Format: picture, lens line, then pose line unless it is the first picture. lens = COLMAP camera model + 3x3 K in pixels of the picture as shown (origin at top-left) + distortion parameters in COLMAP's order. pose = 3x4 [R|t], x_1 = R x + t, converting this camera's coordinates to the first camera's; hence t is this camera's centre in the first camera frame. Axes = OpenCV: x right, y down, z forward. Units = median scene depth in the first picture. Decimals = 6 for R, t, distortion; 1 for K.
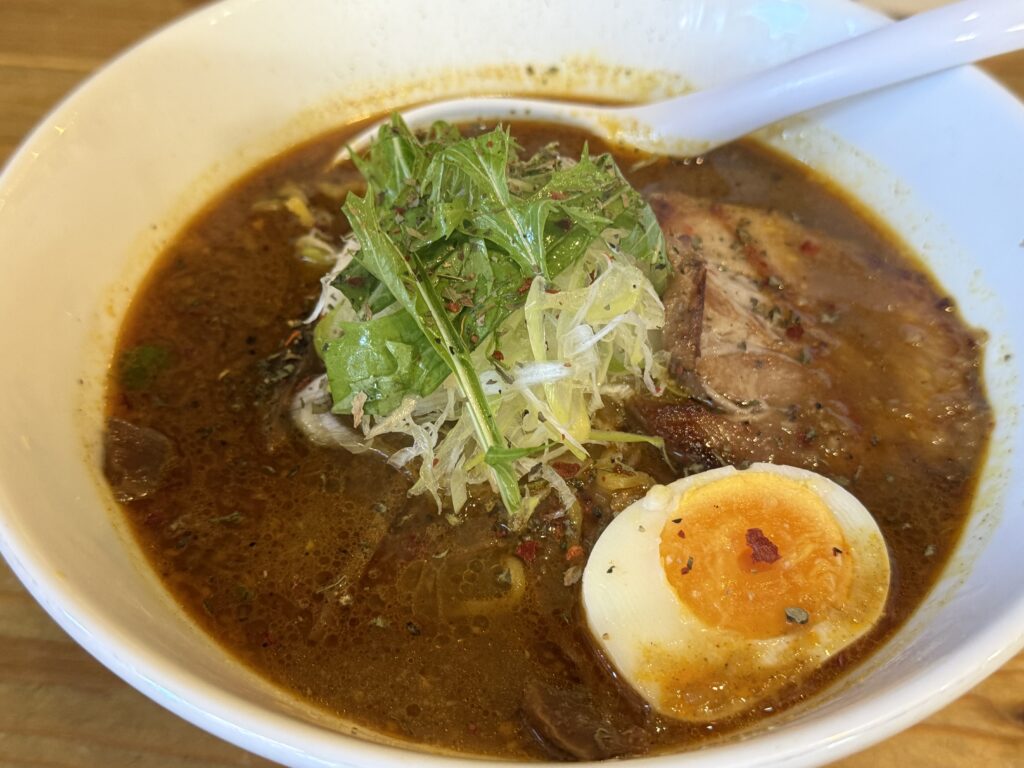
lens RADIAL K [[1171.9, 0, 512.0], [0, 1171.9, 384.0], [0, 0, 1]] dist [0.004516, -0.000622]
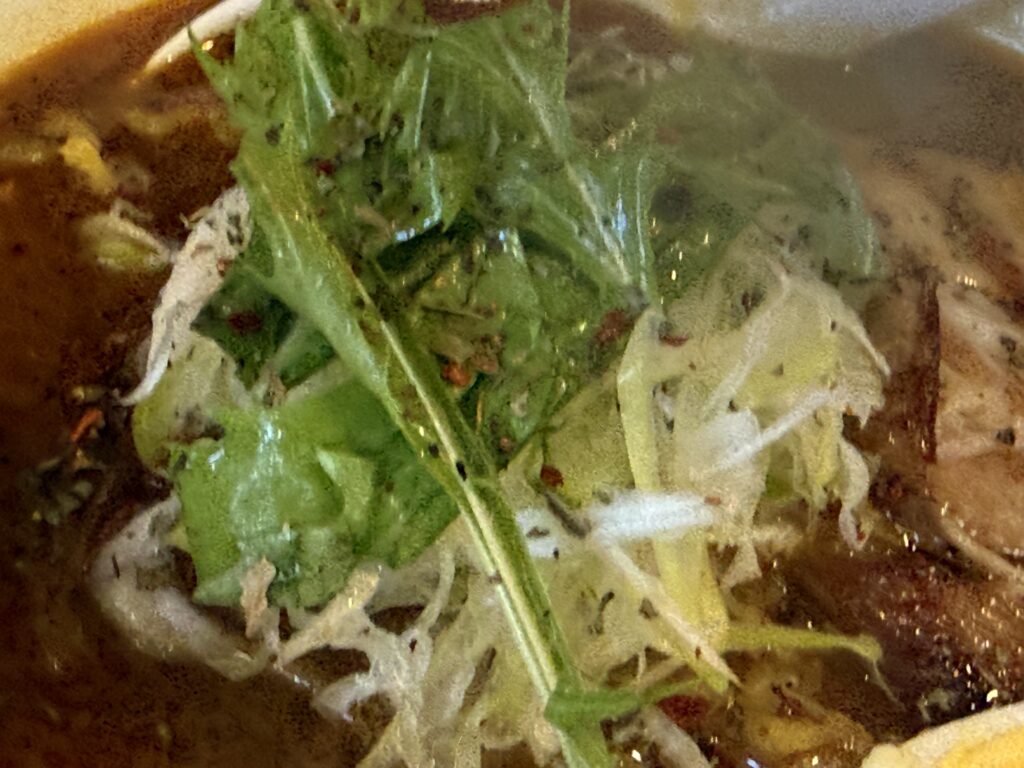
lens RADIAL K [[2202.4, 0, 512.0], [0, 2202.4, 384.0], [0, 0, 1]] dist [-0.072039, -0.496294]
pose [[0.999663, -0.005309, 0.025401, -0.047999], [0.006430, 0.999000, -0.044254, -0.021655], [-0.025141, 0.044402, 0.998697, 0.118408]]
